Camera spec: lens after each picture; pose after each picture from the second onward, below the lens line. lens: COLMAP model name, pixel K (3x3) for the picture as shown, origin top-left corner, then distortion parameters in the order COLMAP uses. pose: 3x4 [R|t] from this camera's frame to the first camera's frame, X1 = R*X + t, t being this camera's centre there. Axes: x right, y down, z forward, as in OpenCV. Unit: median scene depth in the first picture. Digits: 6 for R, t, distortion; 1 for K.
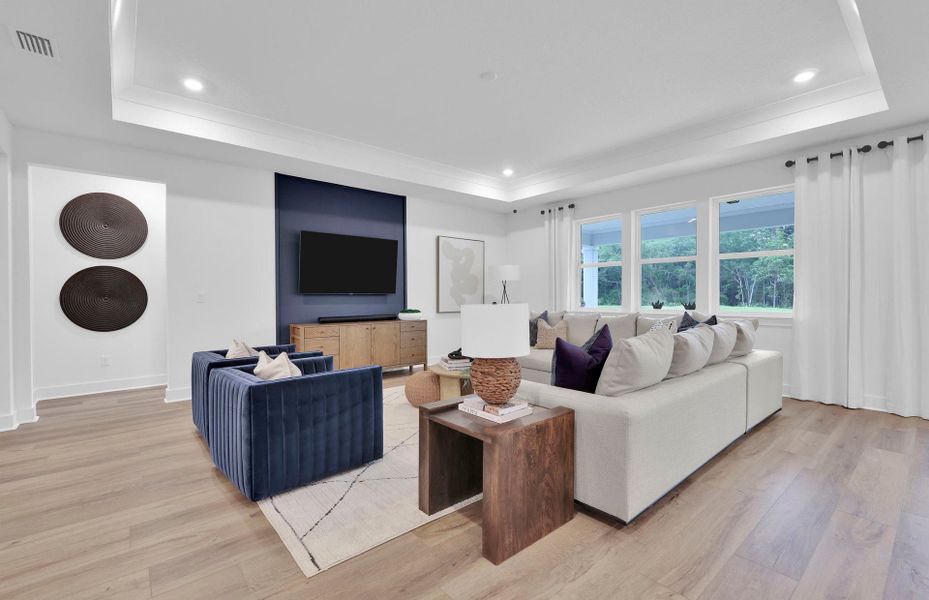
lens RADIAL K [[401.2, 0, 464.5], [0, 401.2, 300.0], [0, 0, 1]] dist [-0.000541, -0.000108]
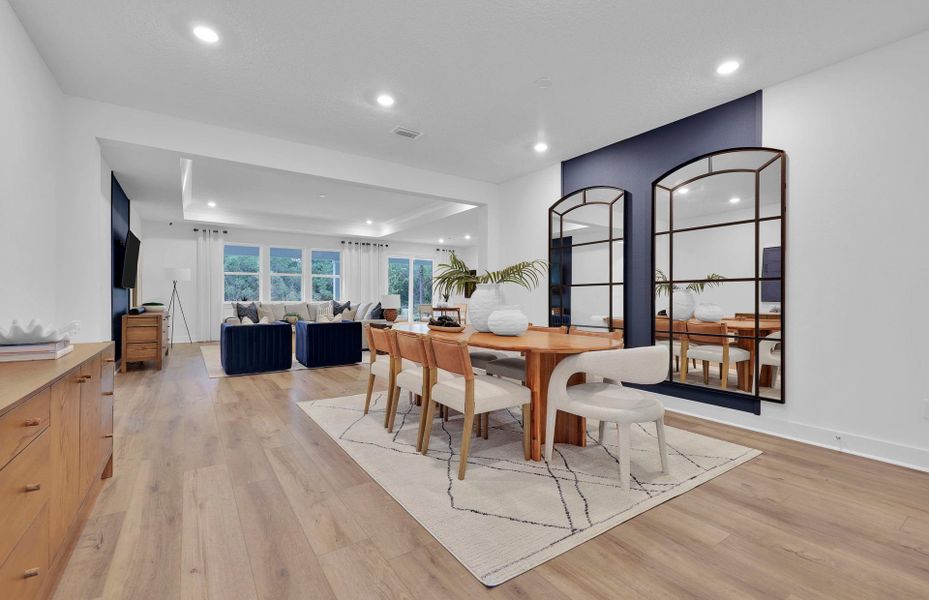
lens RADIAL K [[401.2, 0, 464.5], [0, 401.2, 300.0], [0, 0, 1]] dist [-0.000541, -0.000108]
pose [[0.114465, -0.001804, 0.993426, -1.616203], [0.008076, 0.999967, 0.000885, 0.029331], [-0.993394, 0.007922, 0.114476, -0.049041]]
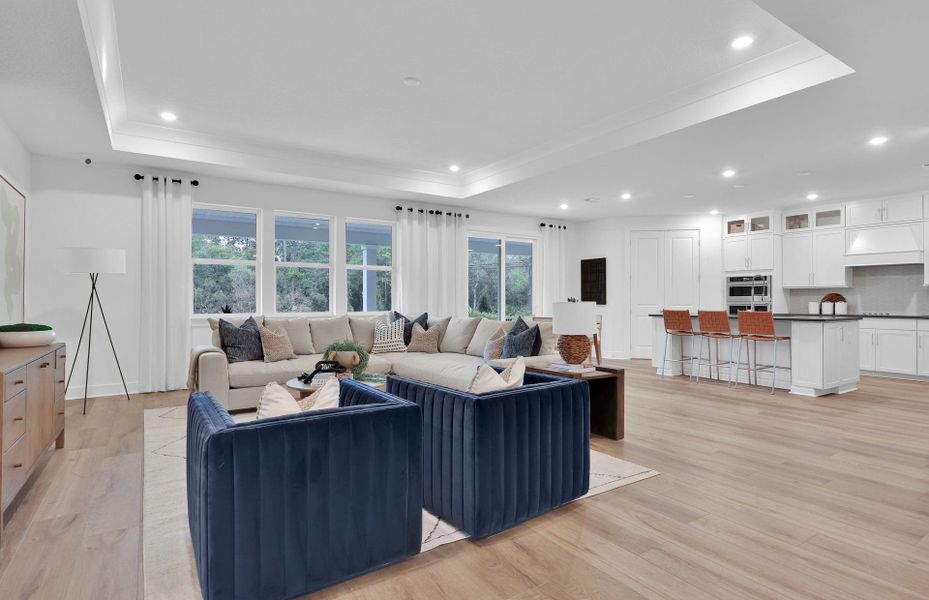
lens RADIAL K [[473.5, 0, 464.5], [0, 473.5, 300.0], [0, 0, 1]] dist [-0.000263, 0.000232]
pose [[0.127437, 0.006006, 0.991829, -0.848261], [0.011865, 0.999901, -0.007580, 0.007146], [-0.991776, 0.012734, 0.127353, 0.551157]]
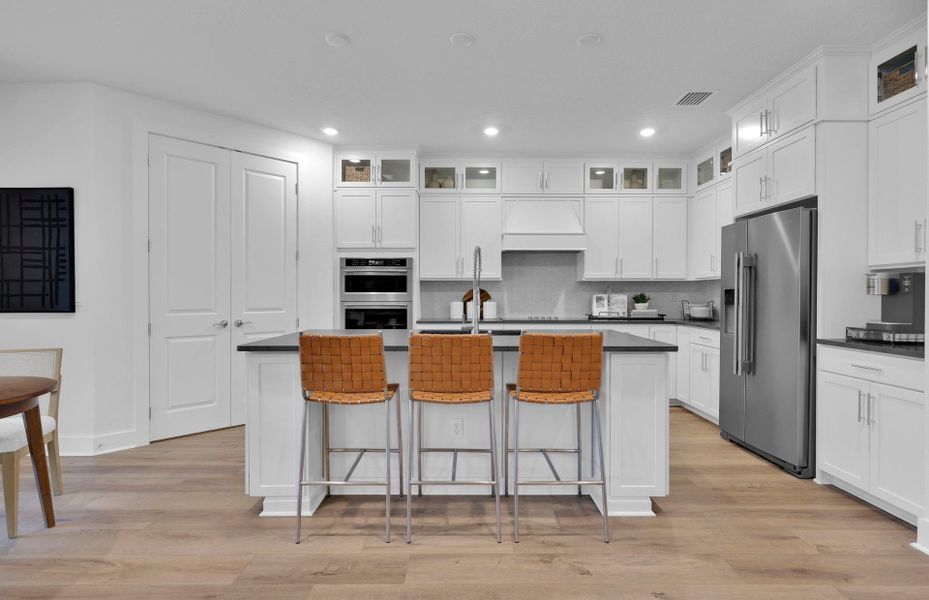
lens RADIAL K [[473.5, 0, 464.5], [0, 473.5, 300.0], [0, 0, 1]] dist [-0.000263, 0.000232]
pose [[-0.758178, -0.001789, 0.652045, 0.298120], [0.013182, 0.999750, 0.018071, -0.008049], [-0.651914, 0.022297, -0.757965, 0.372631]]
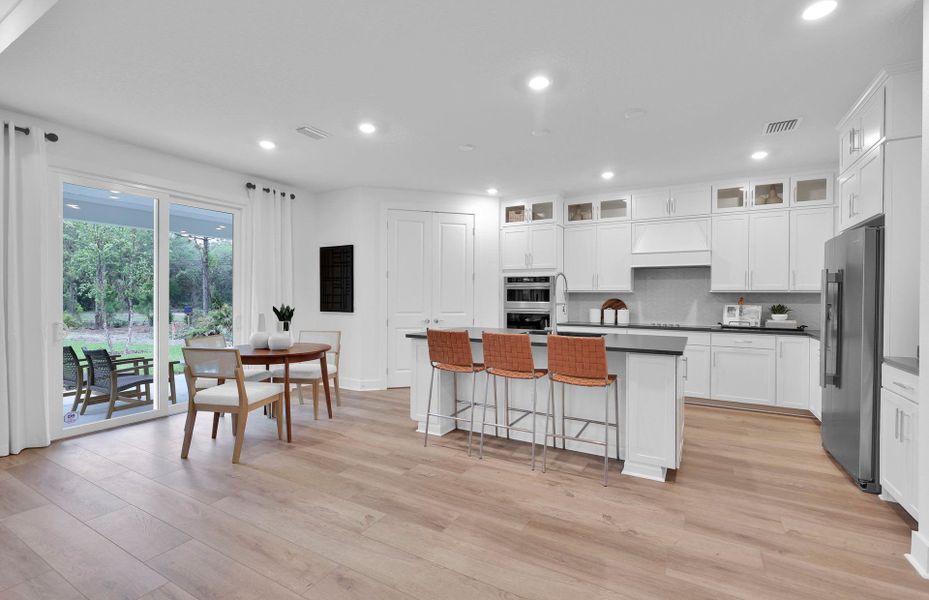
lens RADIAL K [[412.1, 0, 464.5], [0, 412.1, 300.0], [0, 0, 1]] dist [-0.000766, -0.000127]
pose [[-0.334953, -0.003396, 0.942229, 0.001581], [0.010004, 0.999924, 0.007160, -0.024936], [-0.942182, 0.011824, -0.334894, 0.300724]]
